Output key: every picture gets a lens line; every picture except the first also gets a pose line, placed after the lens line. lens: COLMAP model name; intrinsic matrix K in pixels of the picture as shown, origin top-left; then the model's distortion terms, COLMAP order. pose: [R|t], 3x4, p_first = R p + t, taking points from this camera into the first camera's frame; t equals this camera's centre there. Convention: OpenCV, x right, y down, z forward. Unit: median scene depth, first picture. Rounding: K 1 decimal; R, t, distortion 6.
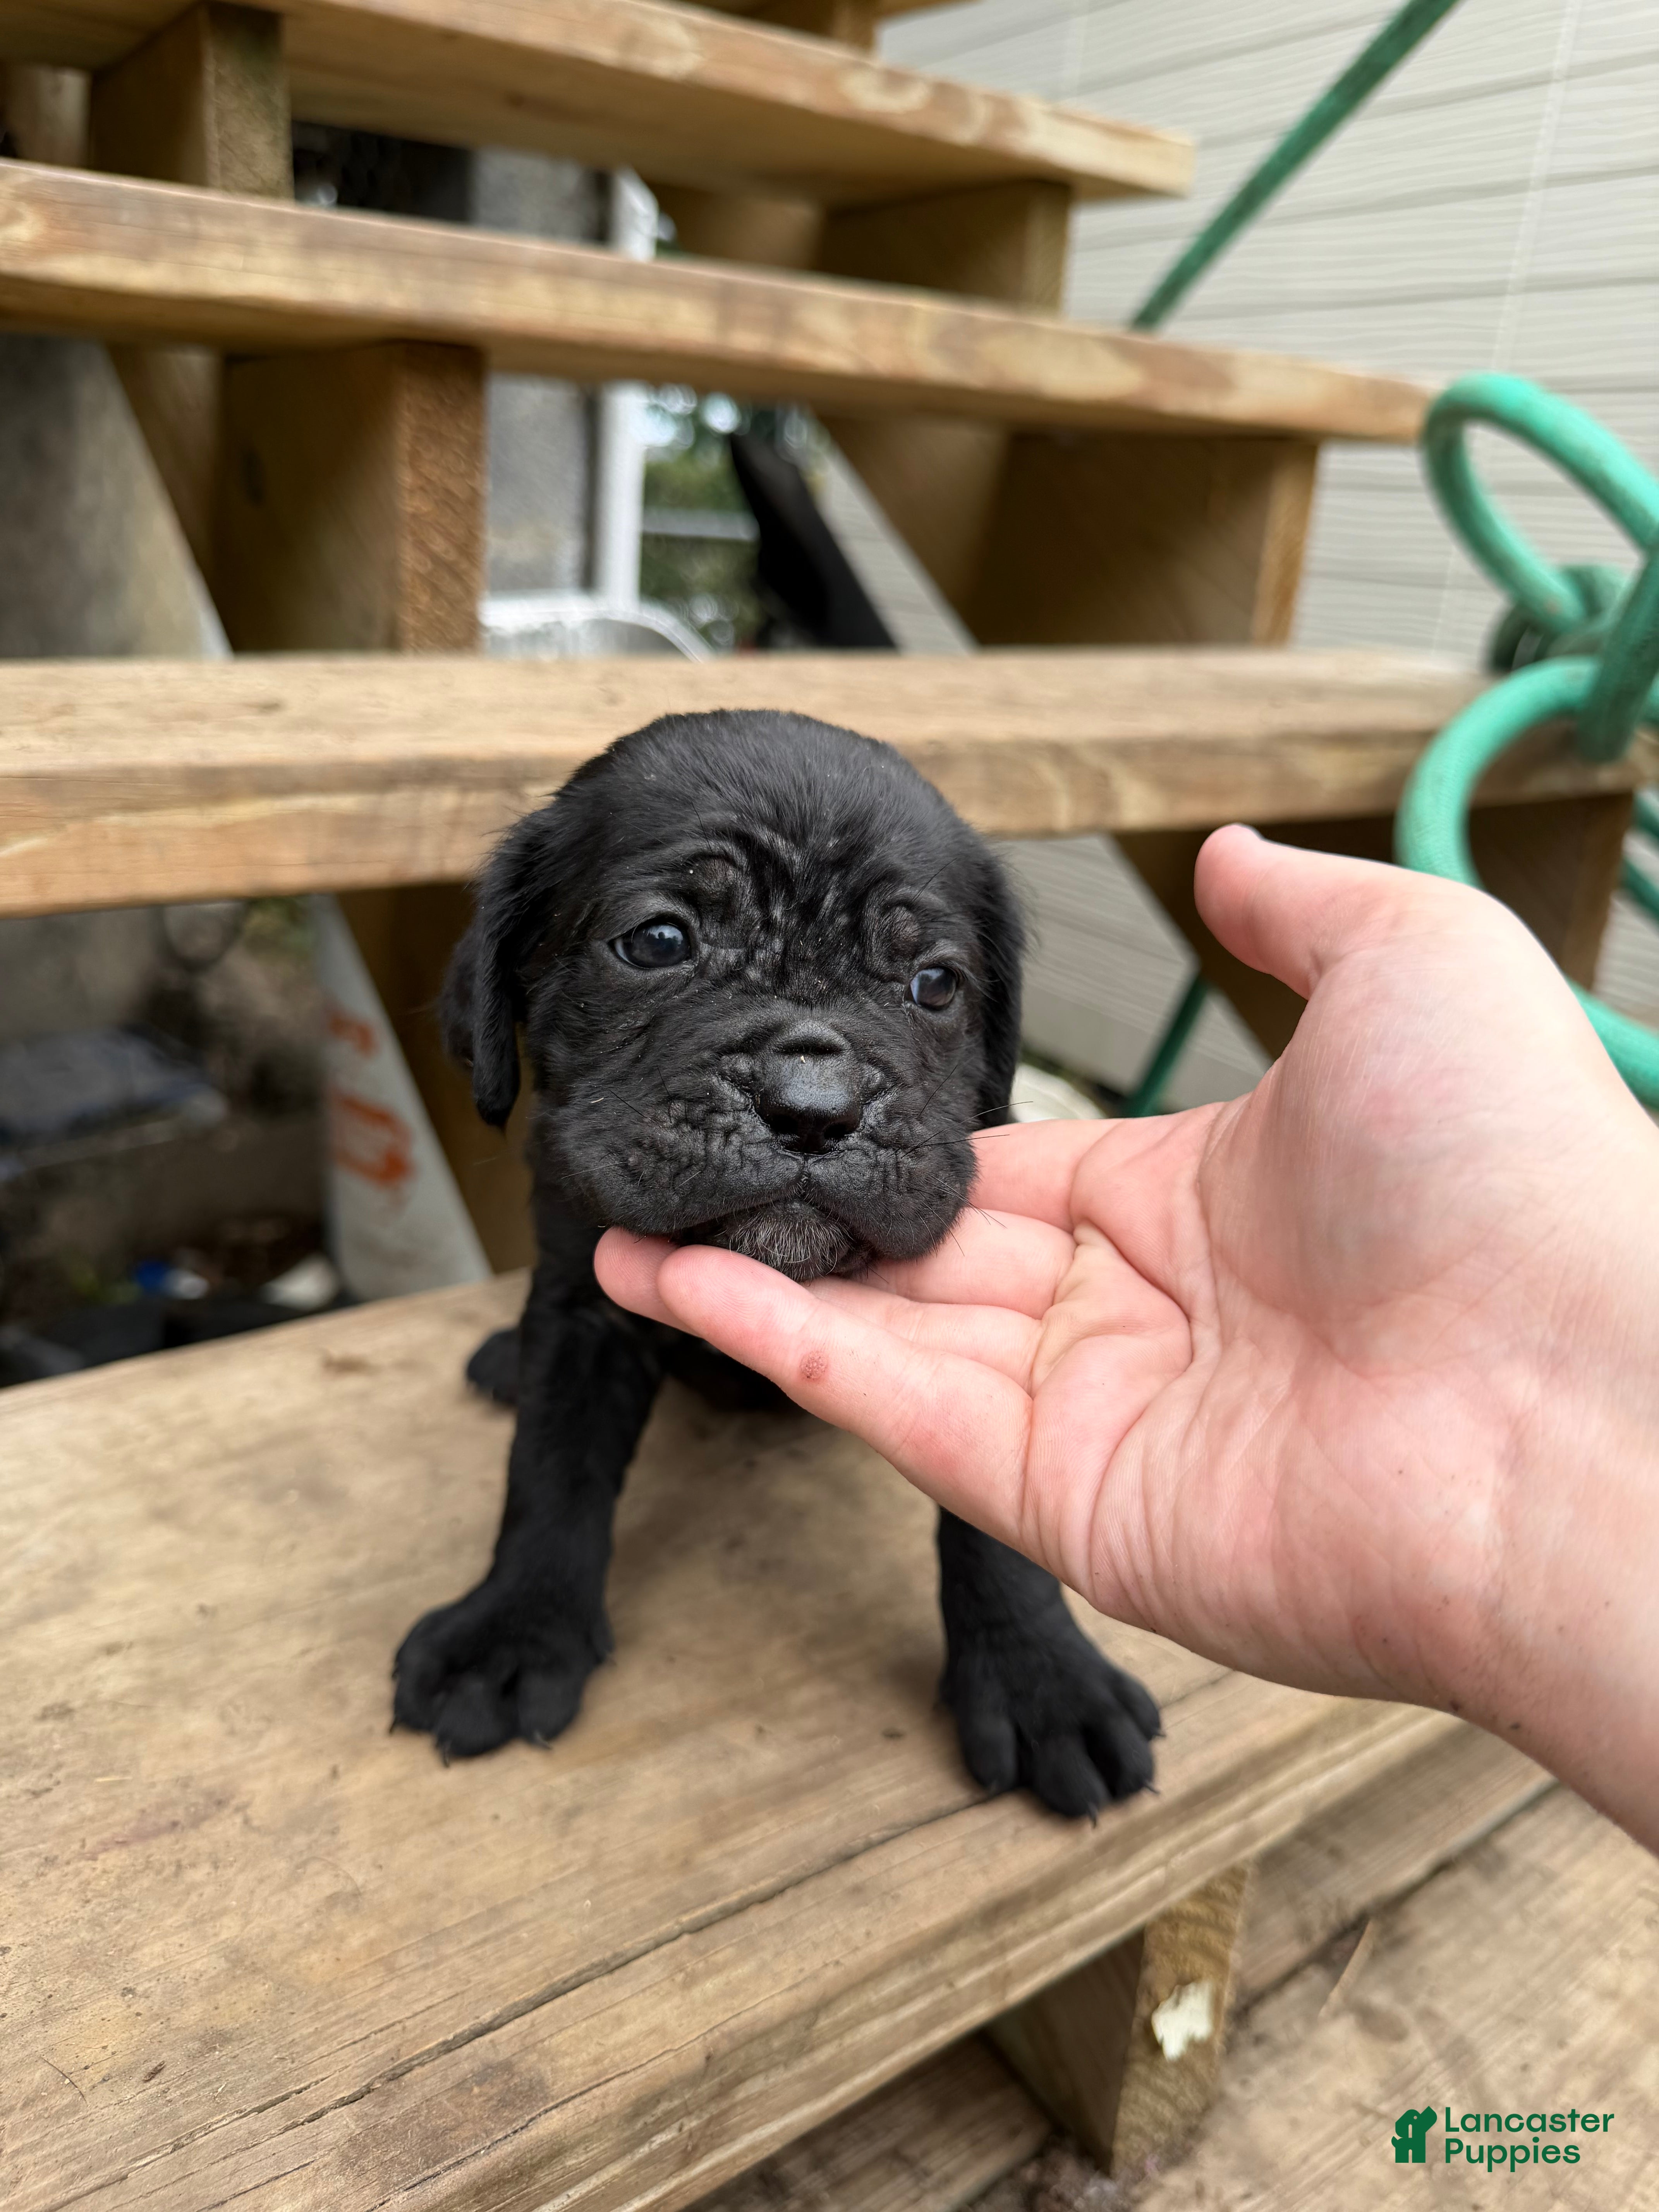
lens RADIAL K [[1655.9, 0, 836.9], [0, 1655.9, 1086.6], [0, 0, 1]] dist [-0.041485, 0.014570]
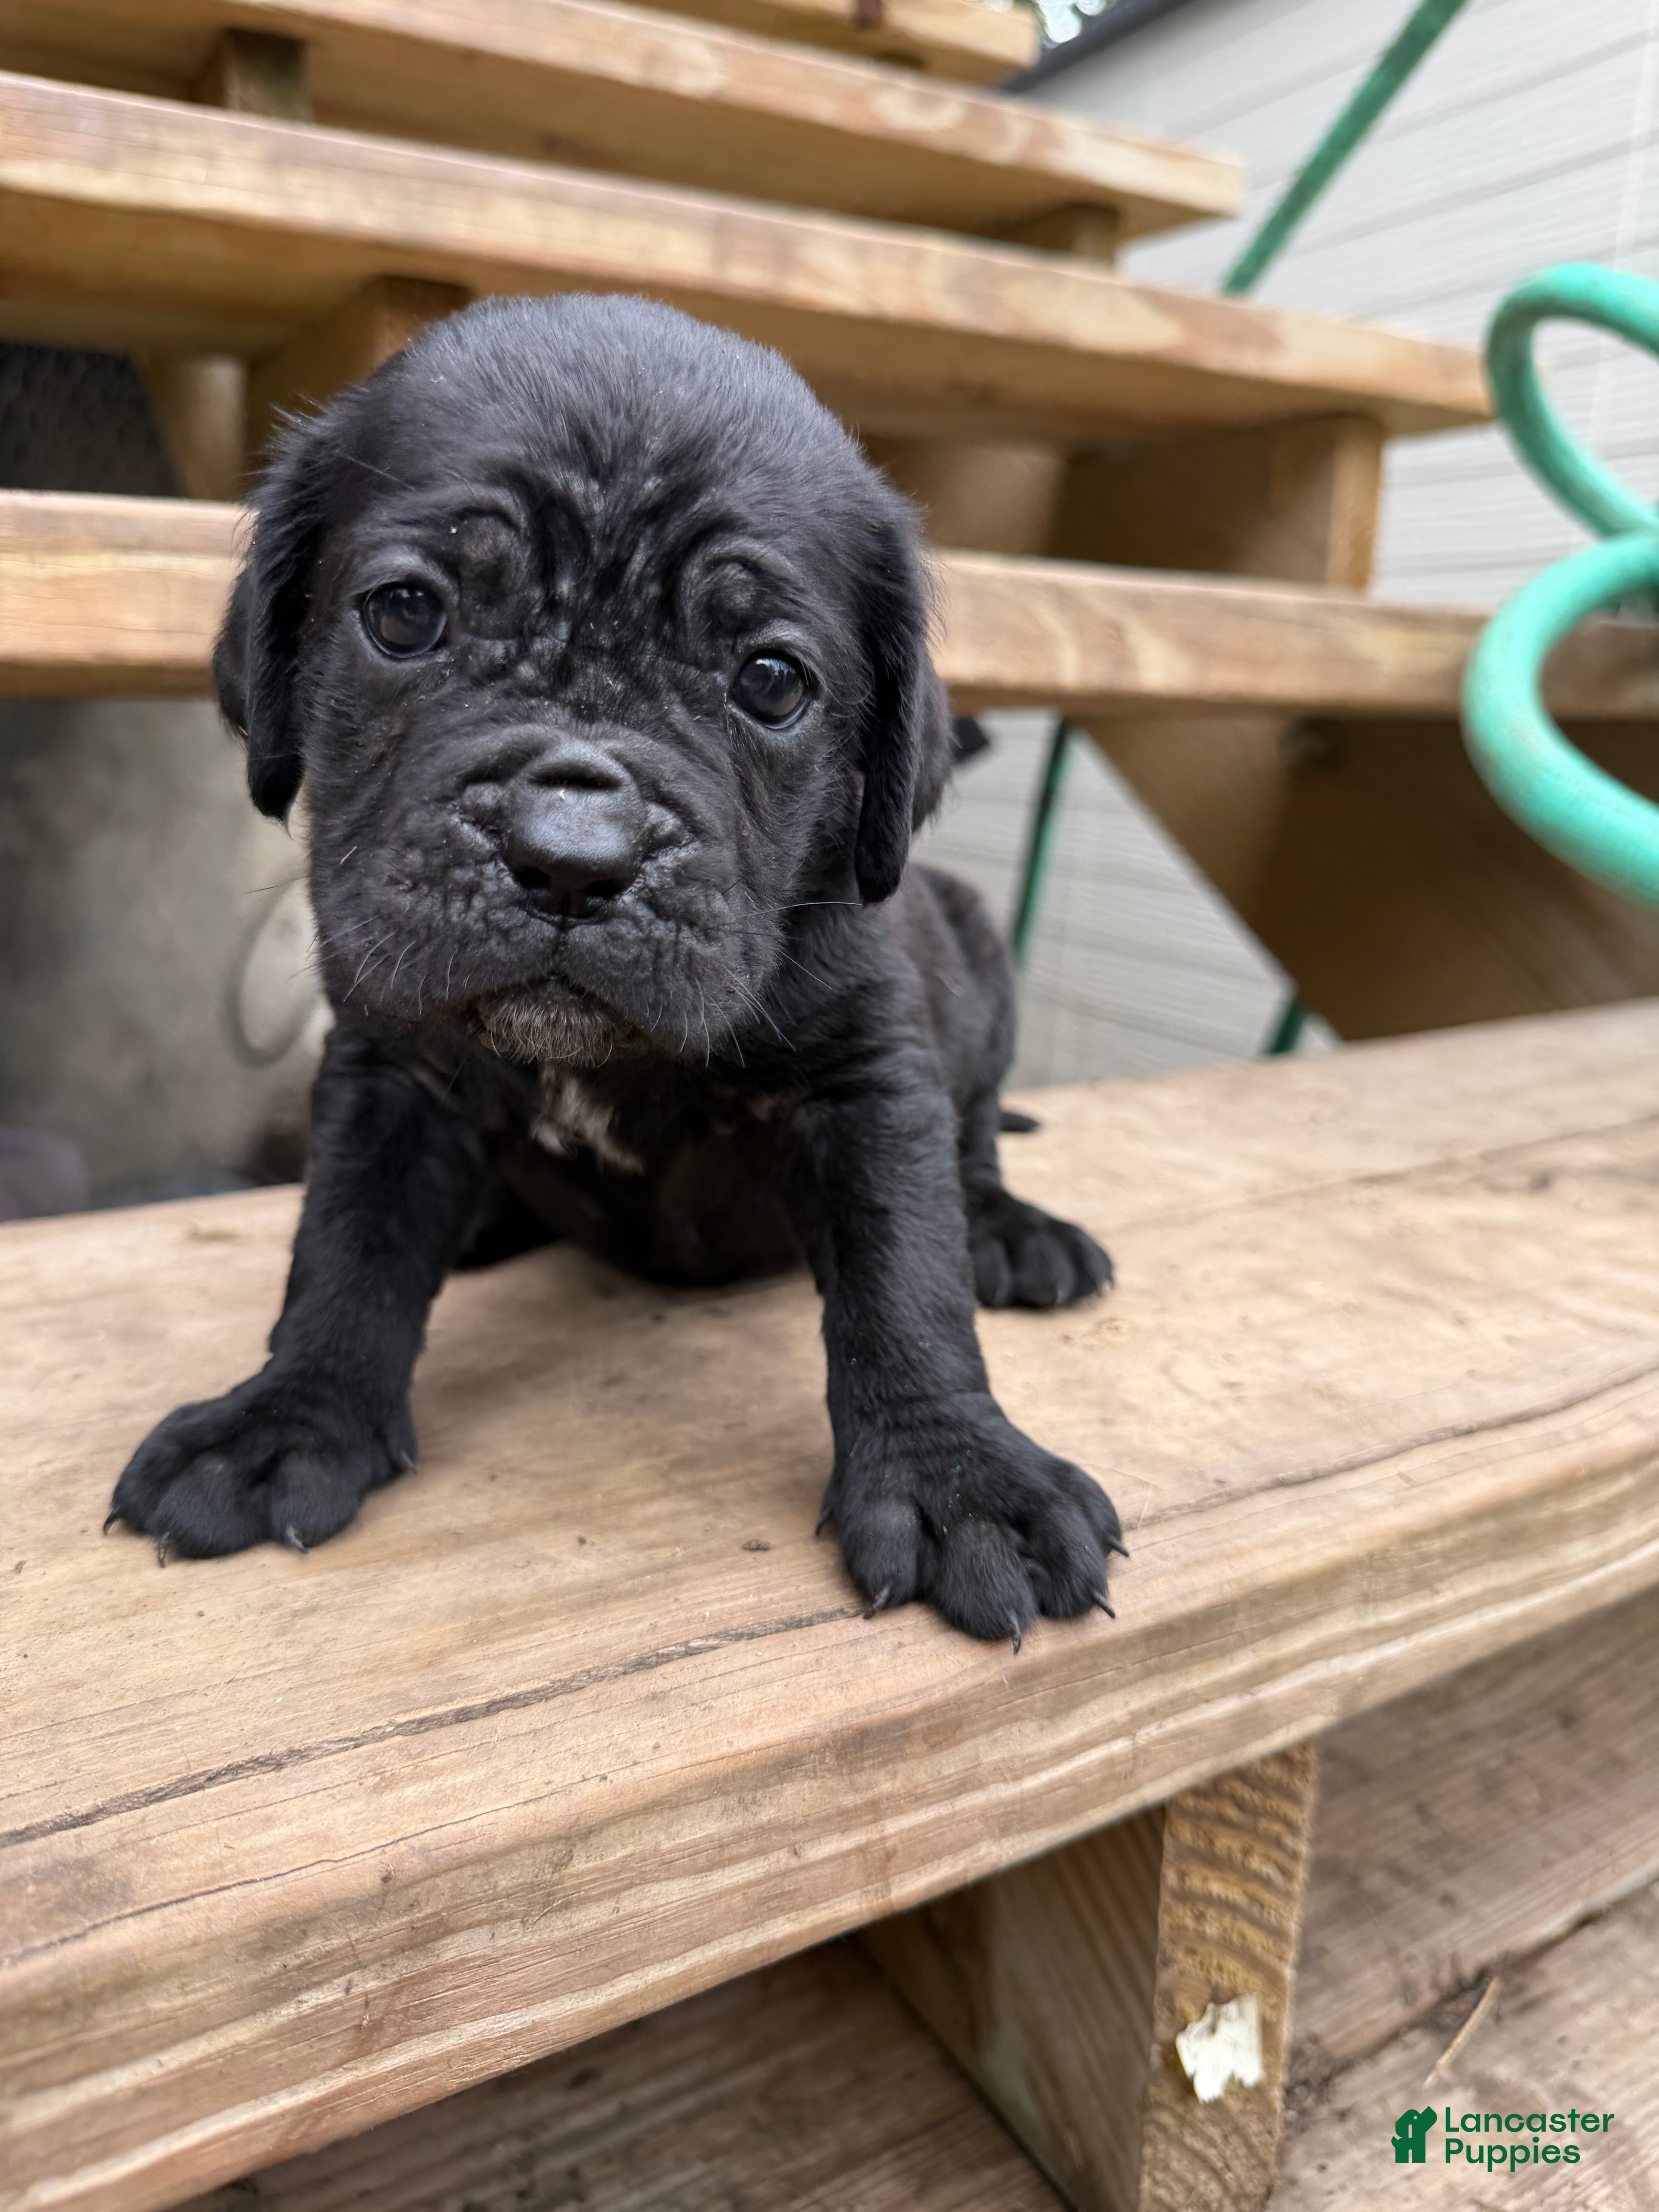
lens RADIAL K [[1666.4, 0, 816.8], [0, 1666.4, 1080.2], [0, 0, 1]] dist [-0.057940, 0.026231]
pose [[0.995475, -0.024134, -0.091903, 0.137470], [0.013351, 0.993138, -0.116185, 0.271050], [0.094076, 0.114432, 0.988967, 0.232727]]
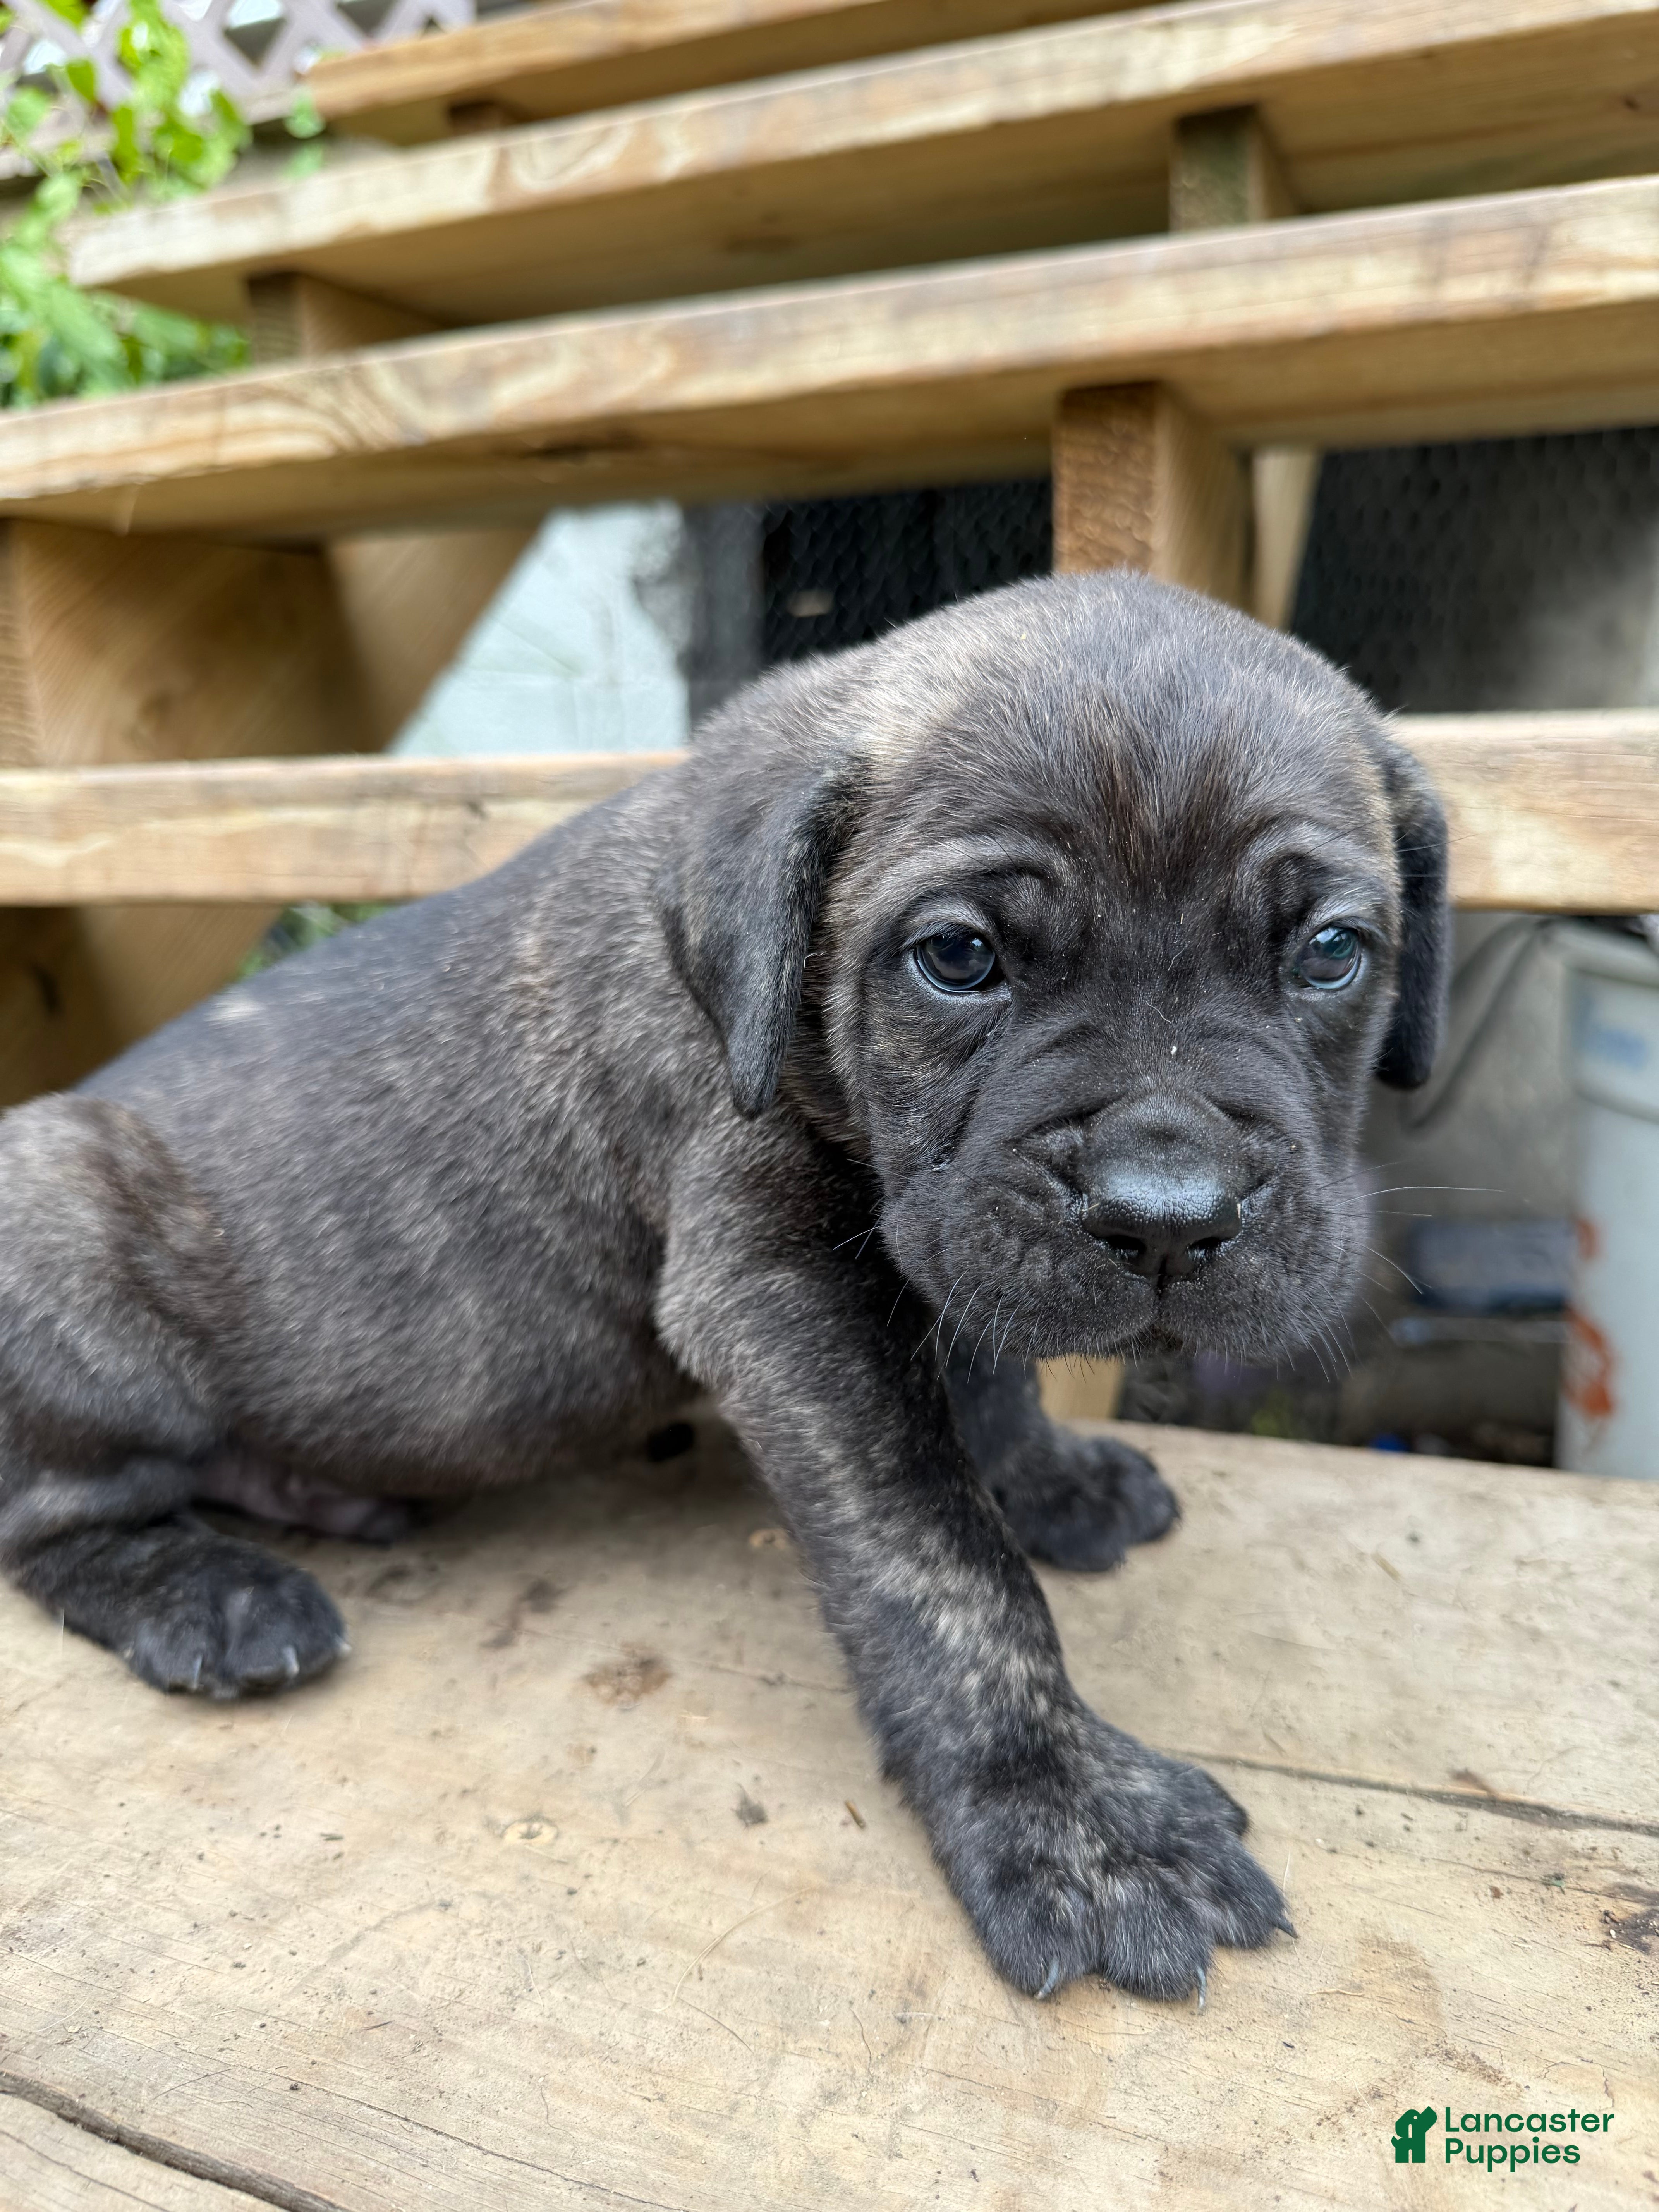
lens RADIAL K [[1658.6, 0, 841.3], [0, 1658.6, 1096.1], [0, 0, 1]] dist [-0.029492, 0.003765]
pose [[0.539847, 0.102124, -0.835545, 0.959316], [-0.204786, 0.978725, -0.012689, -0.070332], [0.816473, 0.177958, 0.549275, 0.933545]]
